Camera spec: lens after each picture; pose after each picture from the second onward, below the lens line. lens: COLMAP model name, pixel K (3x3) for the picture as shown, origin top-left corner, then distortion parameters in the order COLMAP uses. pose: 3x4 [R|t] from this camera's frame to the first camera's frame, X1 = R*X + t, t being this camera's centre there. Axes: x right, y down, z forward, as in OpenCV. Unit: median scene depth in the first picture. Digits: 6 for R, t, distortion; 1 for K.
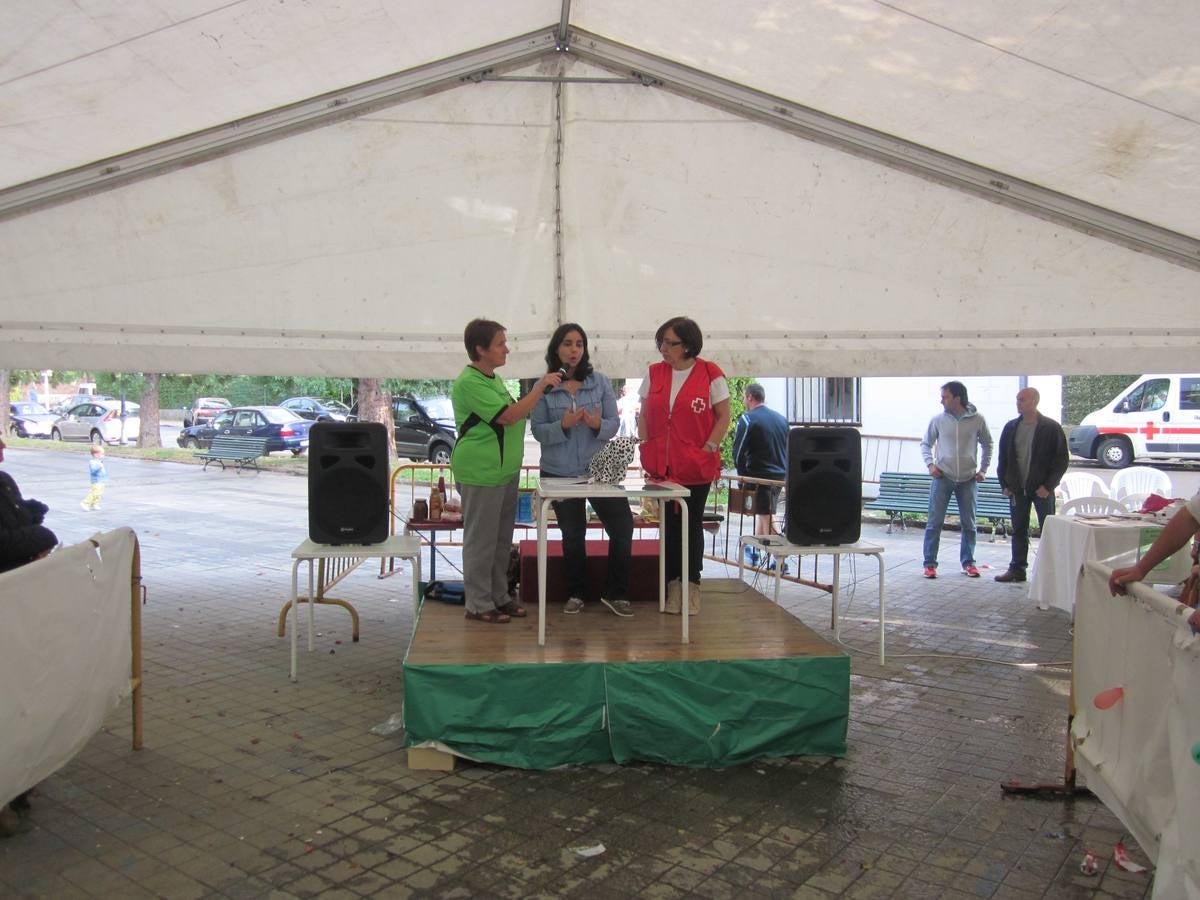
lens RADIAL K [[1002.7, 0, 600.0], [0, 1002.7, 450.0], [0, 0, 1]] dist [-0.013097, -0.016098]
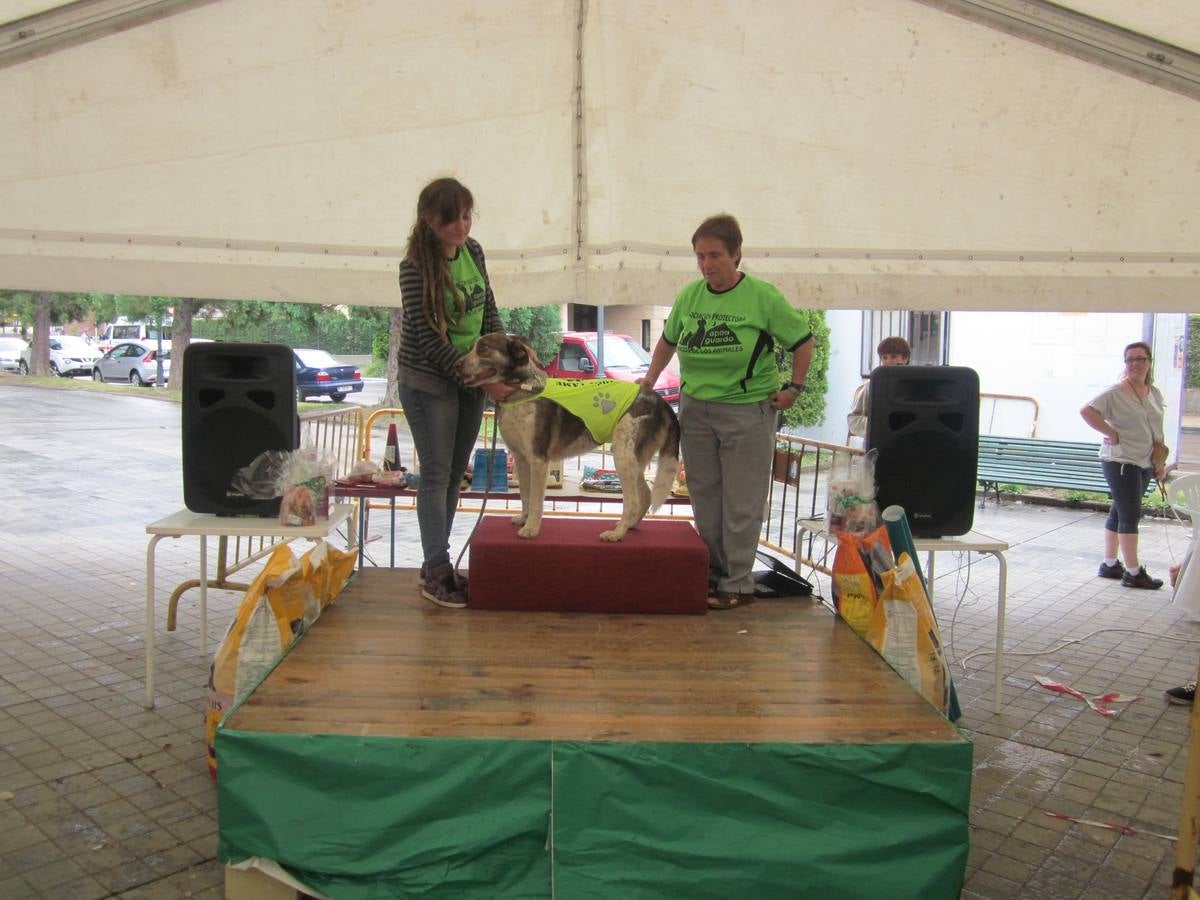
lens RADIAL K [[1010.7, 0, 600.0], [0, 1010.7, 450.0], [0, 0, 1]] dist [-0.031614, -0.004684]
pose [[0.997576, 0.025599, -0.064710, 0.033092], [-0.022689, 0.998716, 0.045305, 0.006920], [0.065787, -0.043726, 0.996875, 0.209853]]
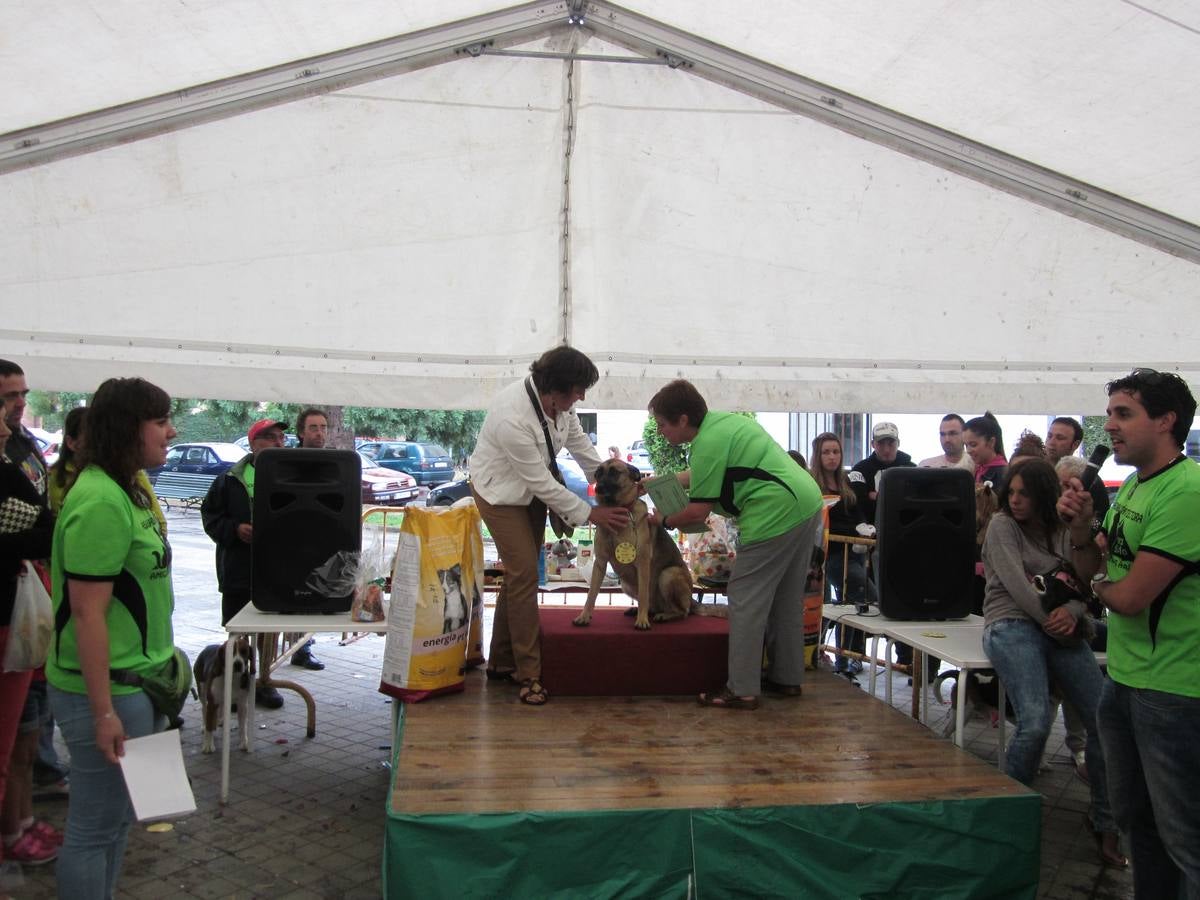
lens RADIAL K [[1002.7, 0, 600.0], [0, 1002.7, 450.0], [0, 0, 1]] dist [-0.013097, -0.016098]
pose [[0.999071, 0.018425, 0.038952, -0.043471], [-0.016577, 0.998746, -0.047251, 0.003580], [-0.039773, 0.046561, 0.998123, 0.165928]]
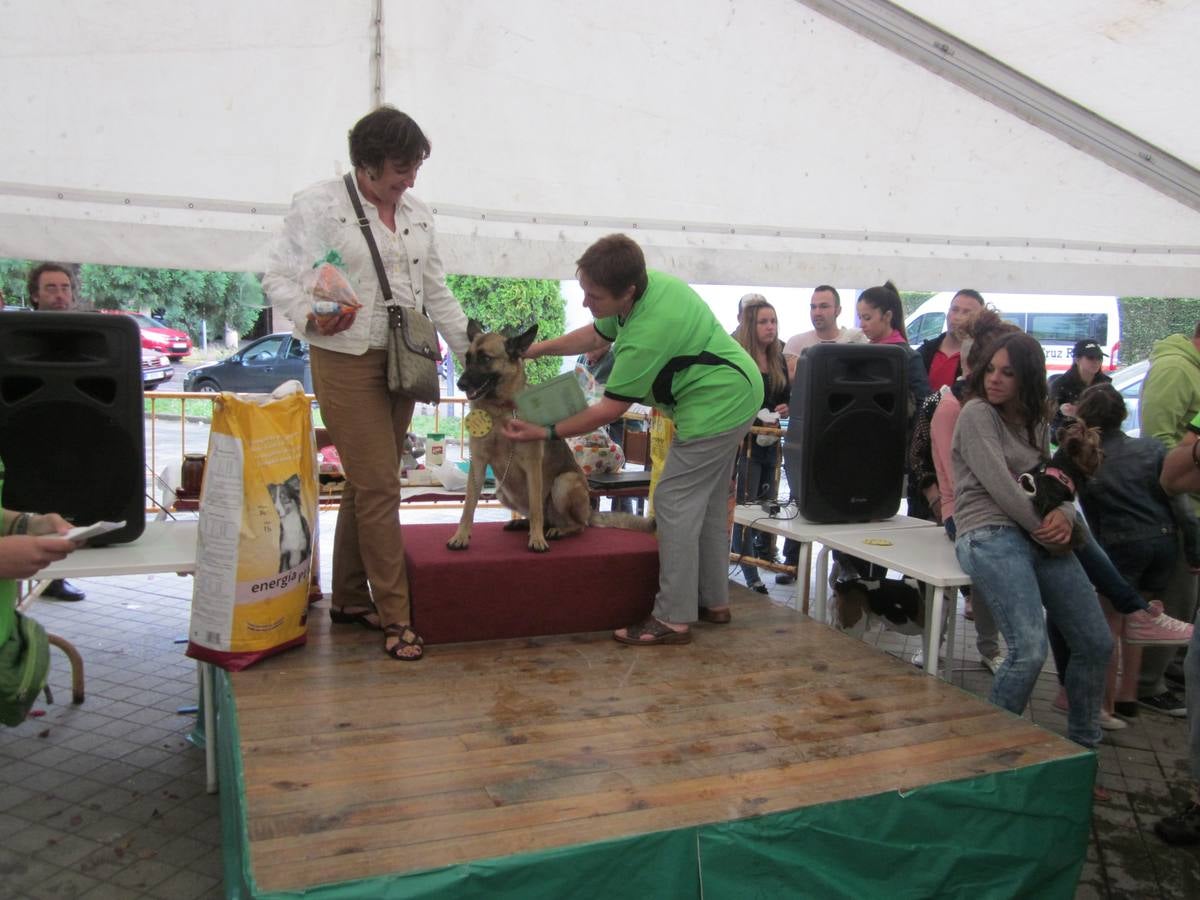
lens RADIAL K [[1002.7, 0, 600.0], [0, 1002.7, 450.0], [0, 0, 1]] dist [-0.013097, -0.016098]
pose [[0.963055, -0.005770, 0.269244, -0.082960], [-0.013404, 0.997504, 0.069323, 0.002719], [-0.268972, -0.070371, 0.960574, 0.290598]]
